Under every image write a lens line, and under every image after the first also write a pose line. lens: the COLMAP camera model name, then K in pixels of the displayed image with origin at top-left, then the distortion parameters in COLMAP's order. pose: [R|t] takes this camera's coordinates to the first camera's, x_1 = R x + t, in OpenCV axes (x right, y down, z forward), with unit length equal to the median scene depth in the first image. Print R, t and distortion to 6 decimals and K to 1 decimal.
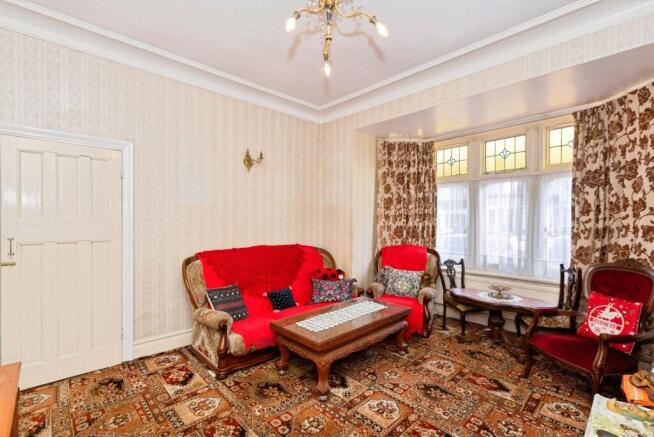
lens RADIAL K [[294.1, 0, 320.3], [0, 294.1, 221.2], [0, 0, 1]] dist [-0.002578, 0.000125]
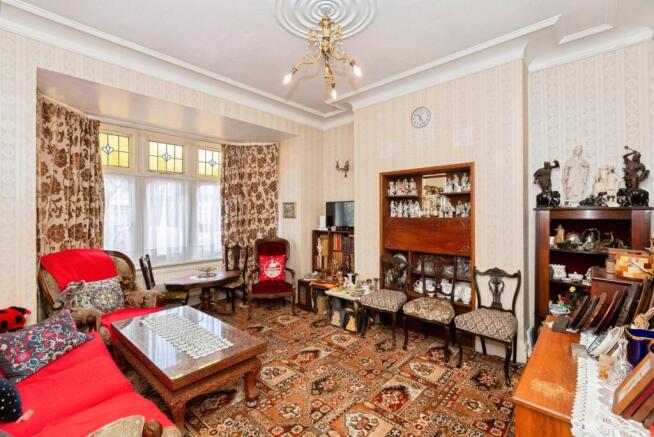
lens RADIAL K [[294.1, 0, 321.6], [0, 294.1, 215.8], [0, 0, 1]] dist [-0.002578, 0.000125]
pose [[-0.075338, -0.005222, 0.997144, -0.585486], [0.009428, 0.999938, 0.005949, -0.003973], [-0.997113, 0.009849, -0.075285, 0.521386]]
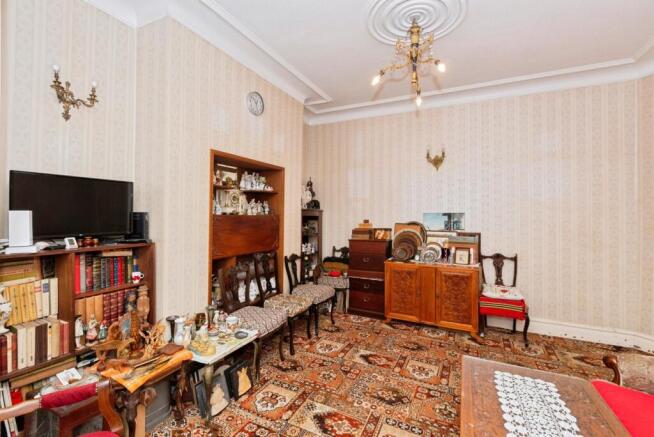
lens RADIAL K [[294.1, 0, 329.8], [0, 294.1, 216.1], [0, 0, 1]] dist [-0.002578, 0.000125]
pose [[-0.929618, -0.007117, -0.368456, 0.637431], [-0.013332, 0.999809, 0.014323, -0.000844], [0.368284, 0.018227, -0.929535, 1.086918]]
